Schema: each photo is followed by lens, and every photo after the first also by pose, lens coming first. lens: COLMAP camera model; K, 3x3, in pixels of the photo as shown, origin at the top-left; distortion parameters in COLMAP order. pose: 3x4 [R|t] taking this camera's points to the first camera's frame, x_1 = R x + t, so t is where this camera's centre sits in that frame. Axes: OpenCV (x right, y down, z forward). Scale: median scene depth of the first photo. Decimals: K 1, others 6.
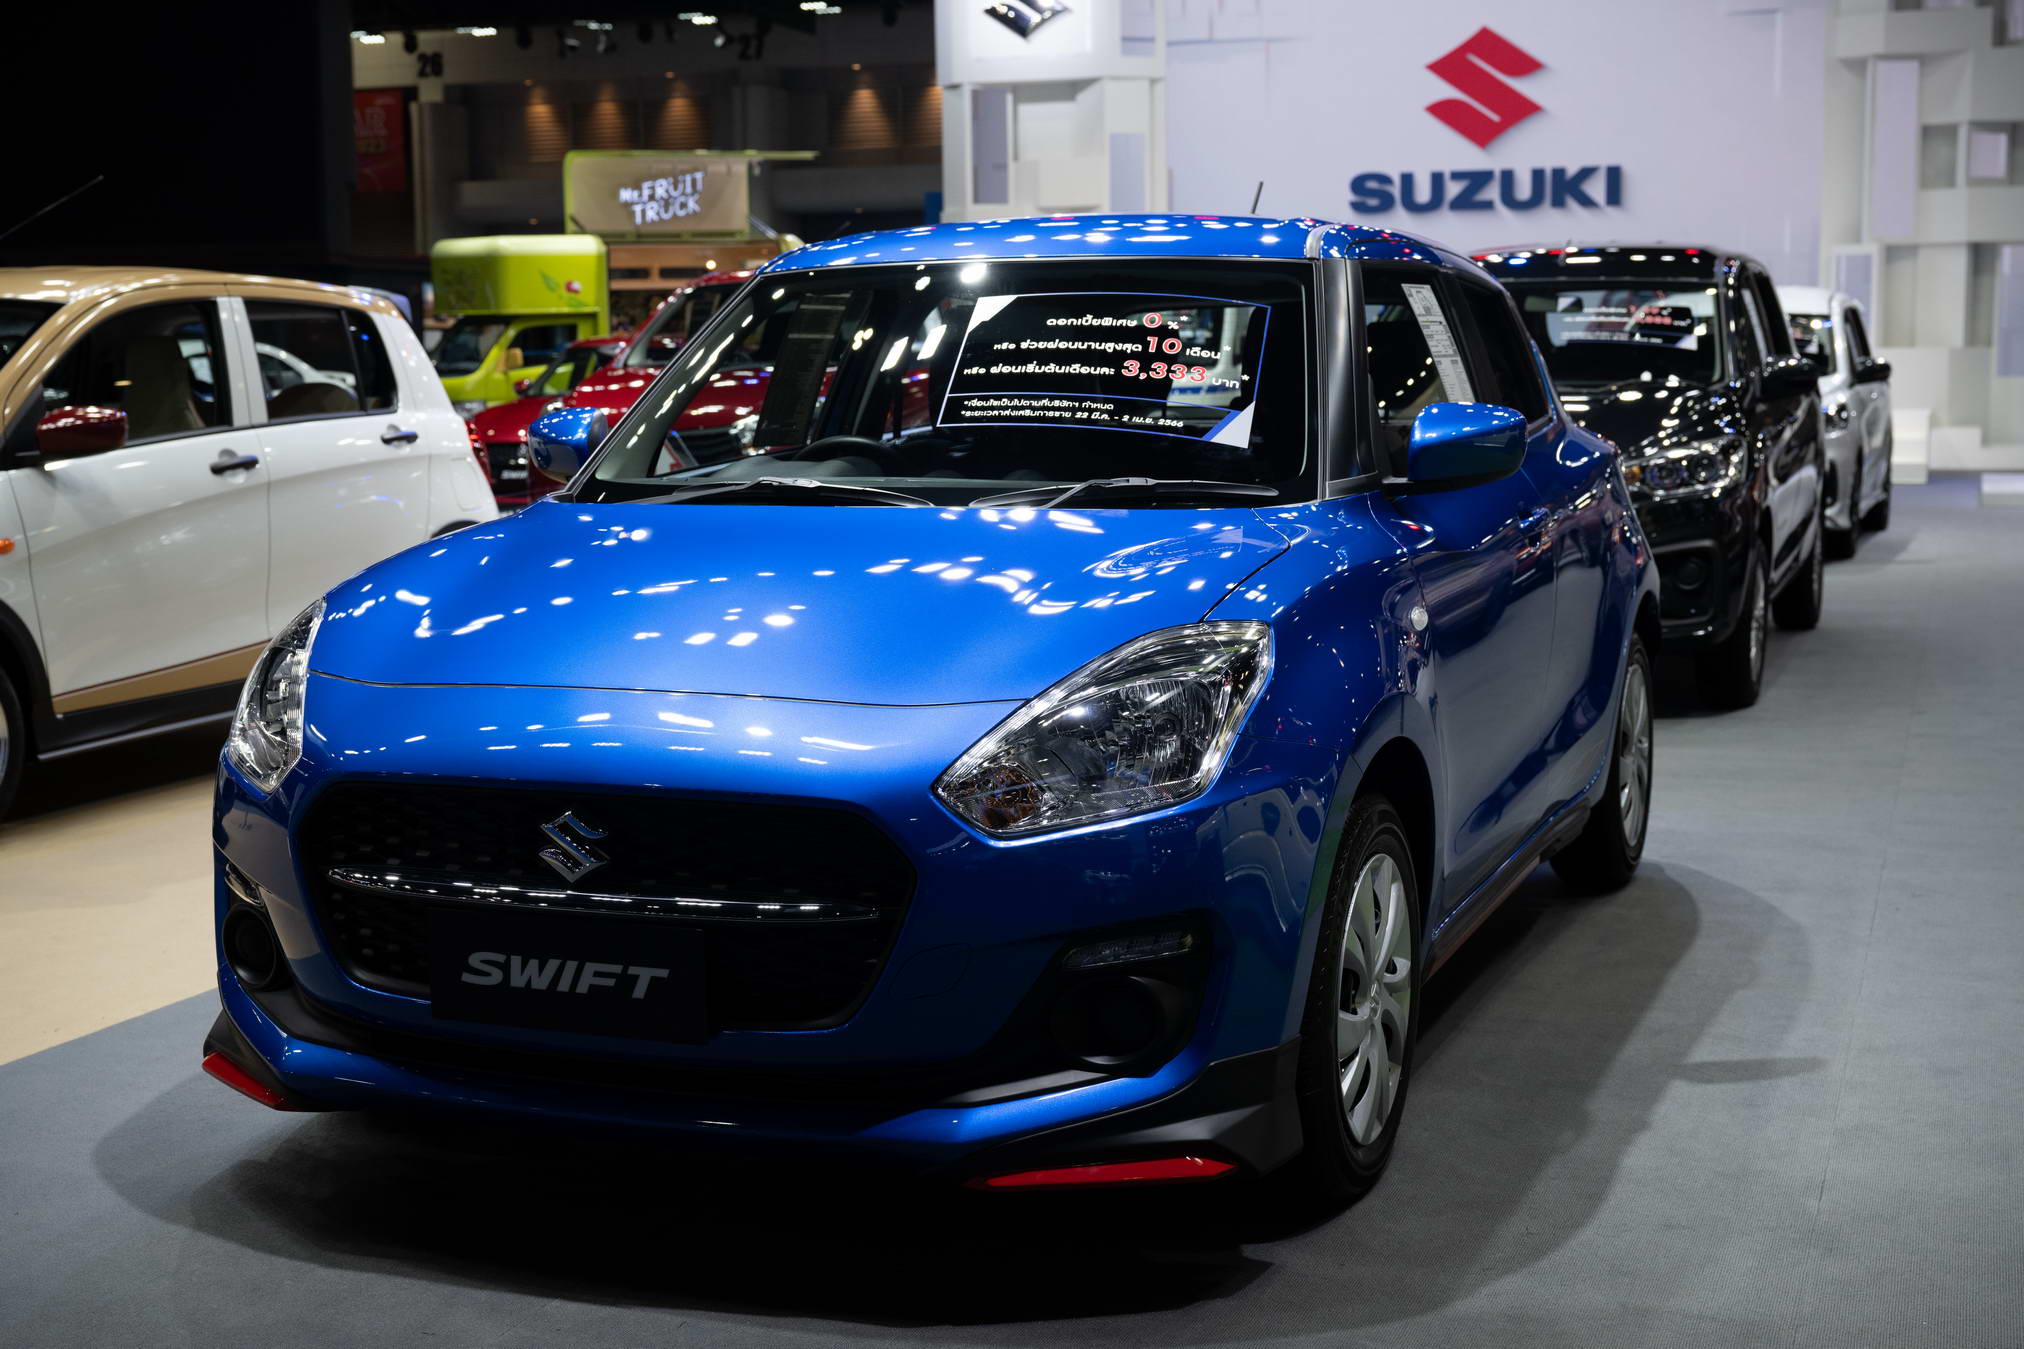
lens RADIAL K [[2612.1, 0, 1012.0], [0, 2612.1, 674.5], [0, 0, 1]] dist [0.011241, -0.021450]
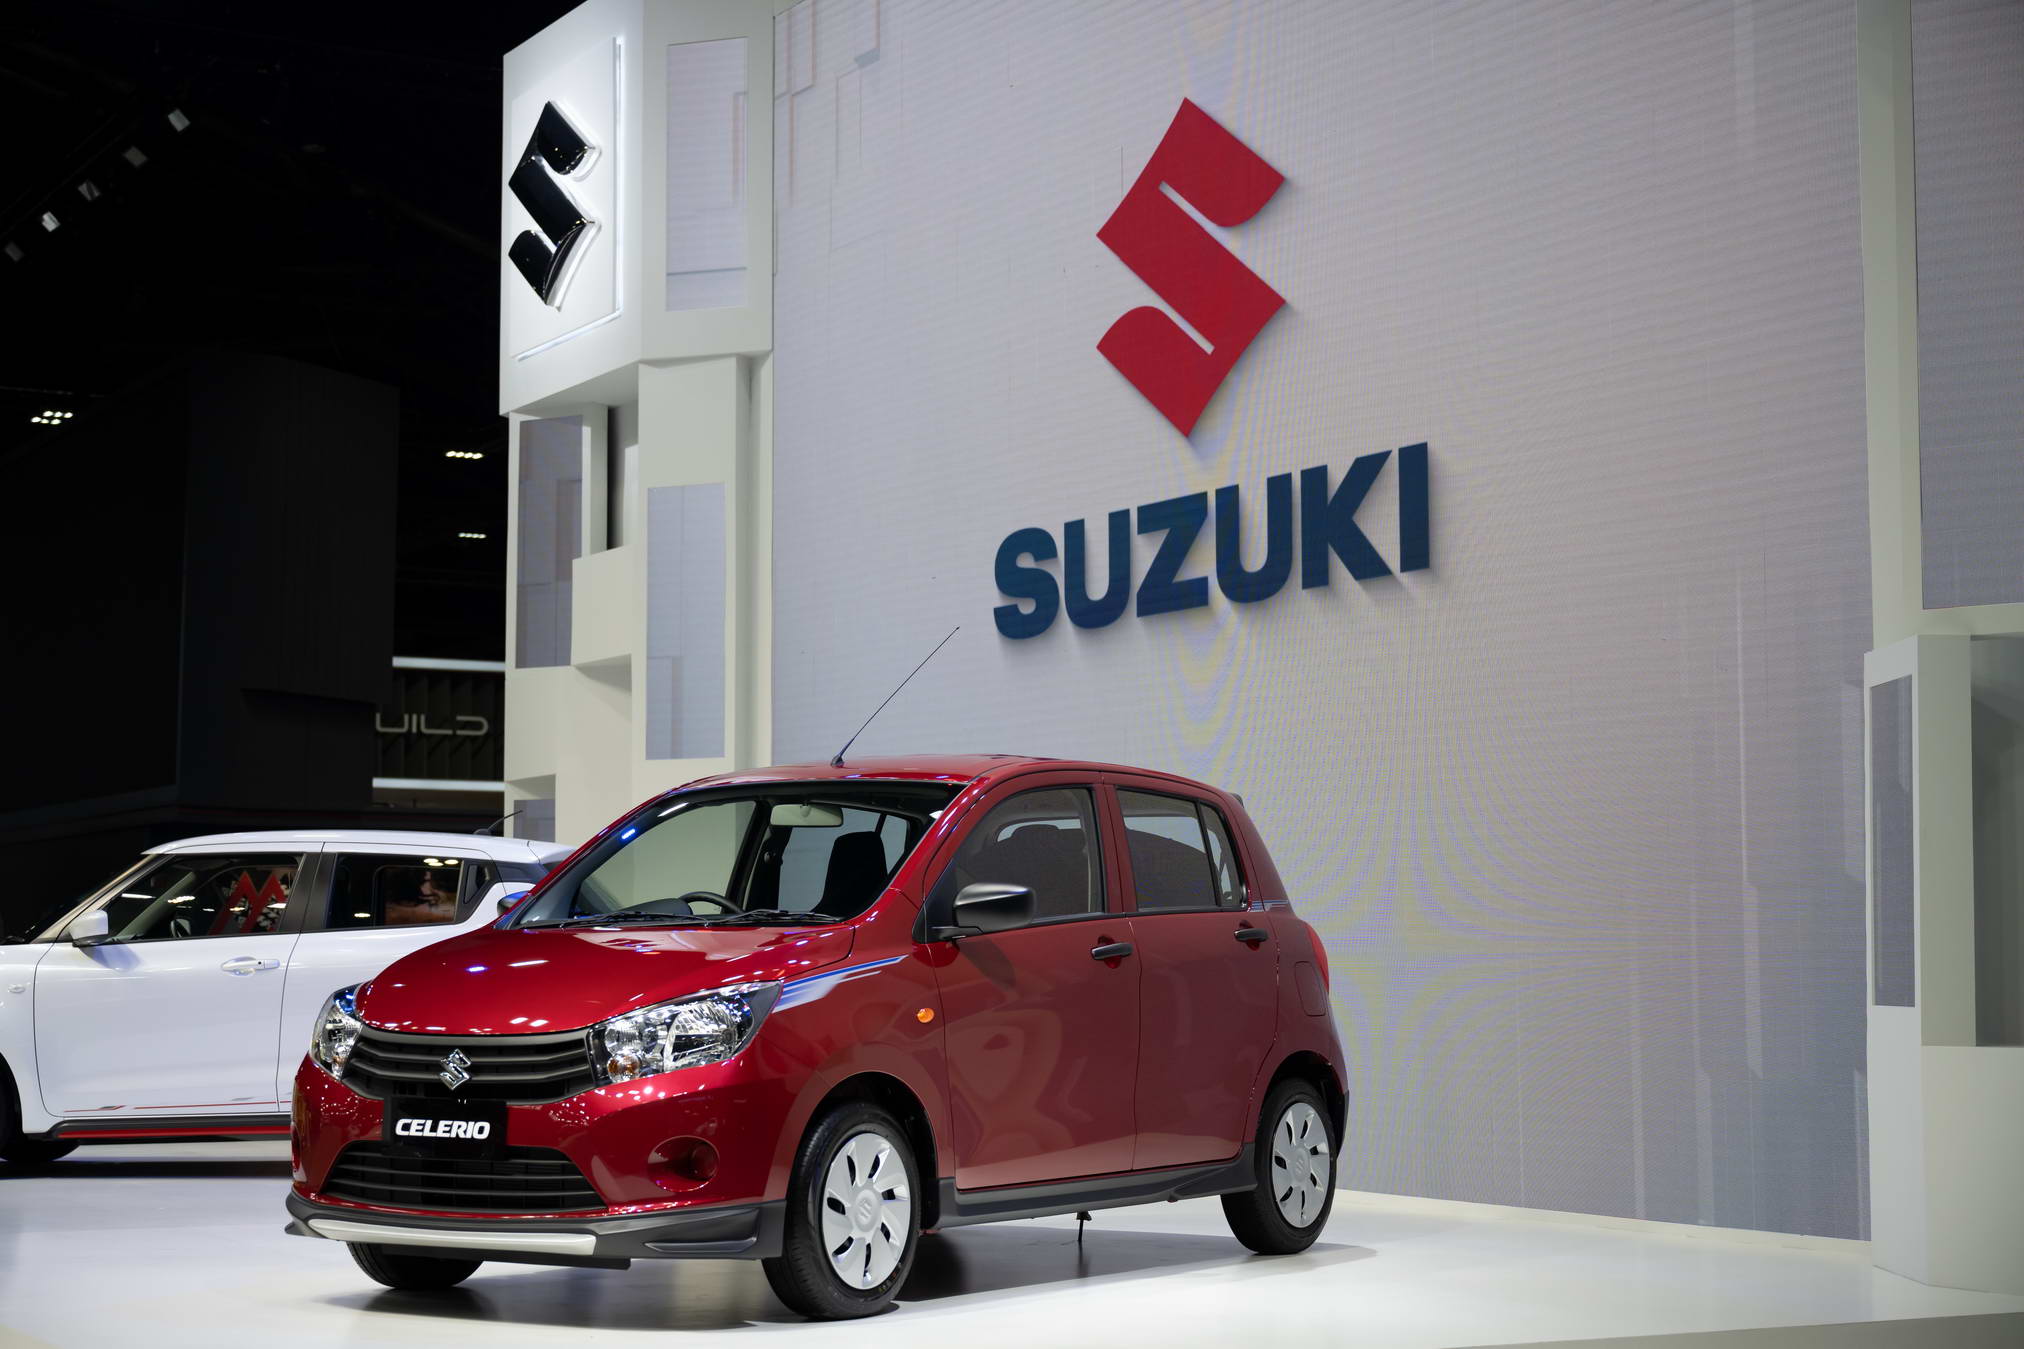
lens RADIAL K [[3241.6, 0, 1012.0], [0, 3241.6, 674.5], [0, 0, 1]] dist [-0.017662, -0.025832]
pose [[0.764565, -0.045350, -0.642949, 0.440904], [-0.086555, 0.981262, -0.172141, -0.093826], [0.638708, 0.187263, 0.746314, 0.670791]]
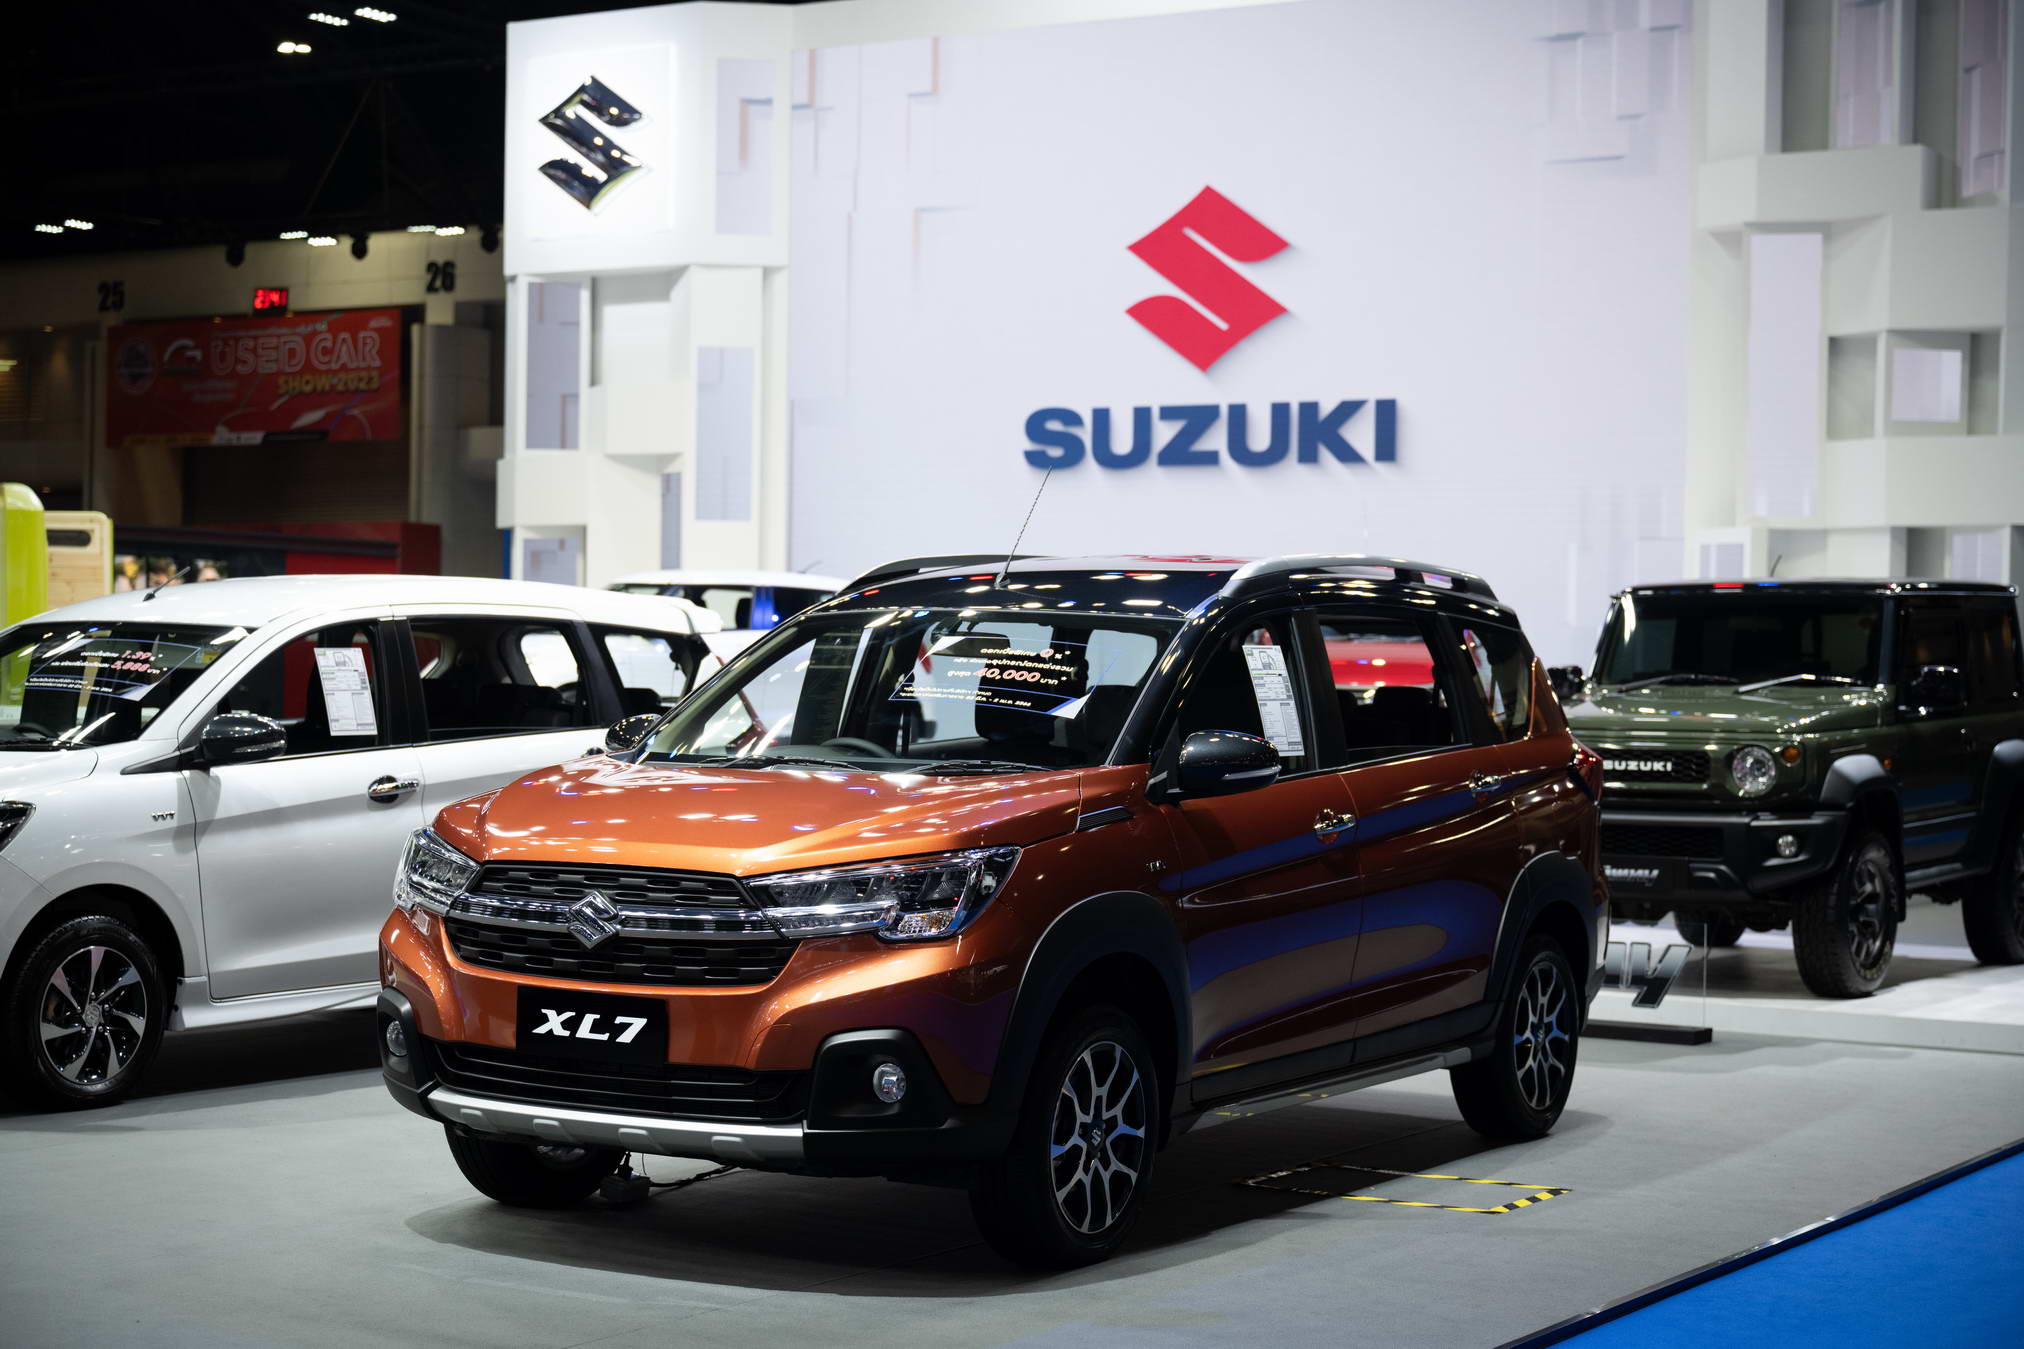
lens RADIAL K [[3360.8, 0, 1012.0], [0, 3360.8, 674.5], [0, 0, 1]] dist [0.052468, -0.344709]
pose [[0.978389, 0.026564, -0.205062, 0.306976], [-0.050825, 0.992184, -0.113966, -0.030476], [0.200431, 0.121925, 0.972091, 0.195119]]
